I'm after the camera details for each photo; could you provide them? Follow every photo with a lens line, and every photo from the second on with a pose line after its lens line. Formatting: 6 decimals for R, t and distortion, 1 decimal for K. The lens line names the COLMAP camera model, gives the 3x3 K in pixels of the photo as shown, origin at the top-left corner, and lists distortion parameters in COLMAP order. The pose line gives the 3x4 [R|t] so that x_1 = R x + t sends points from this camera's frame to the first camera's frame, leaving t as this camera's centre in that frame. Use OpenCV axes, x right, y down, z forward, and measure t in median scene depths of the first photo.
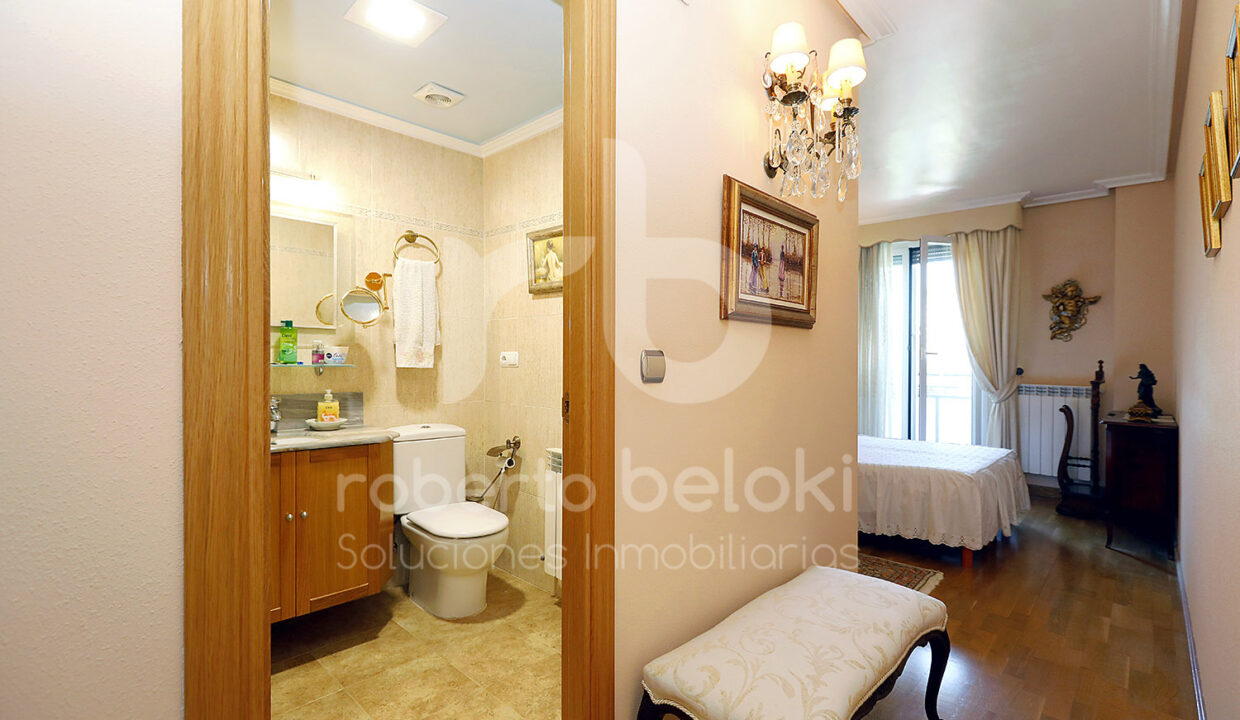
lens RADIAL K [[552.5, 0, 622.1], [0, 552.5, 386.5], [0, 0, 1]] dist [-0.006686, 0.001632]
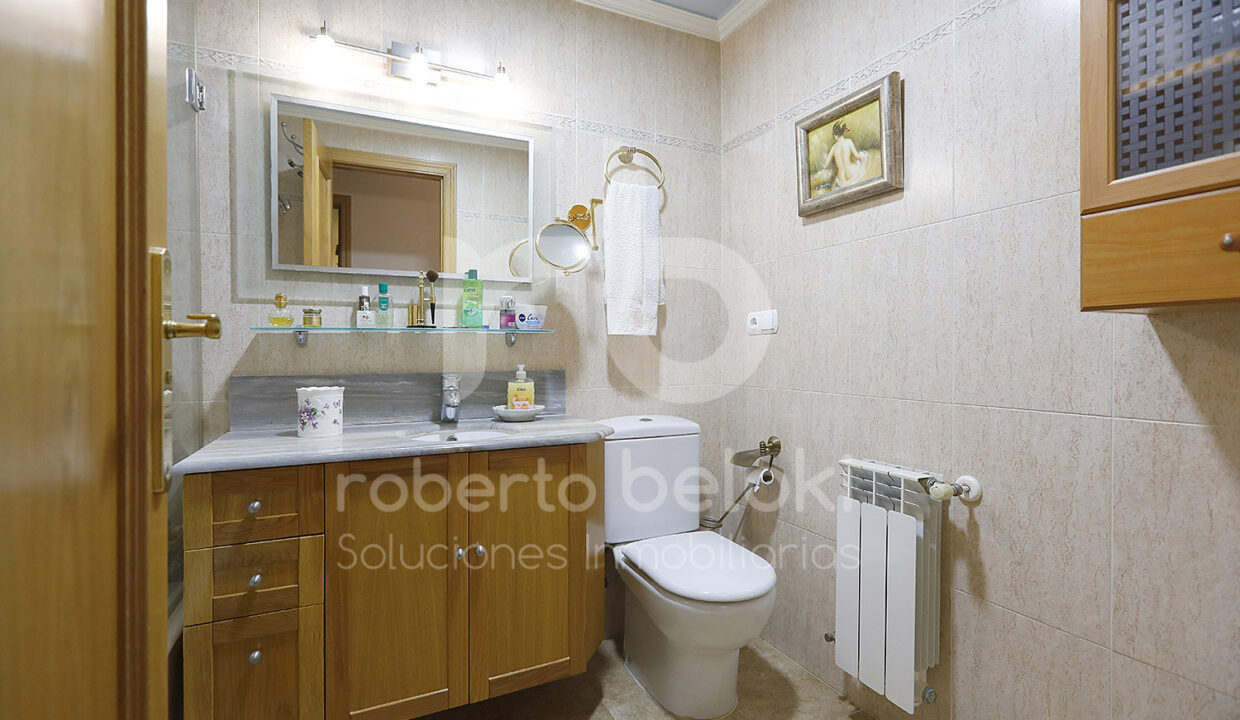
lens RADIAL K [[552.5, 0, 621.9], [0, 552.5, 356.1], [0, 0, 1]] dist [-0.006686, 0.001632]
pose [[0.938901, -0.016838, -0.343774, -0.149042], [0.001619, 0.999008, -0.044507, 0.024812], [0.344182, 0.041231, 0.937997, 0.342045]]
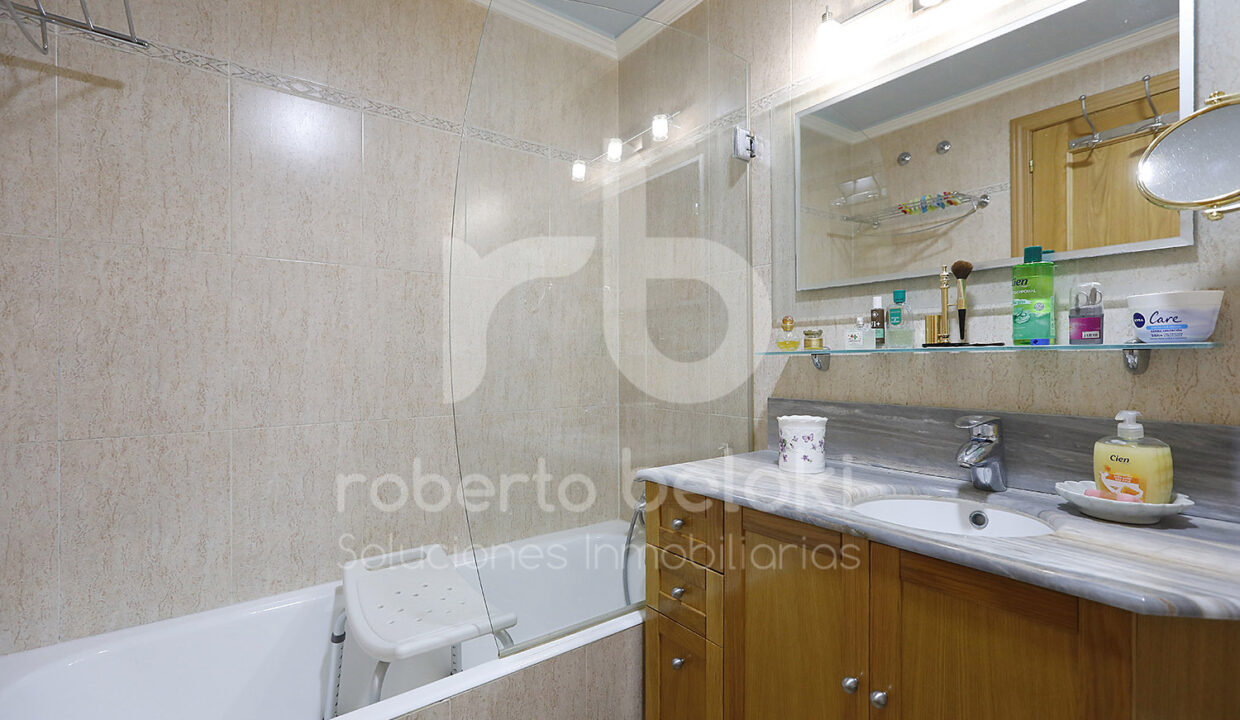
lens RADIAL K [[552.5, 0, 620.6], [0, 552.5, 359.7], [0, 0, 1]] dist [-0.006686, 0.001632]
pose [[-0.166074, -0.017216, -0.985963, -0.100294], [-0.051786, 0.998620, -0.008714, -0.007463], [0.984753, 0.049611, -0.166736, 0.669348]]
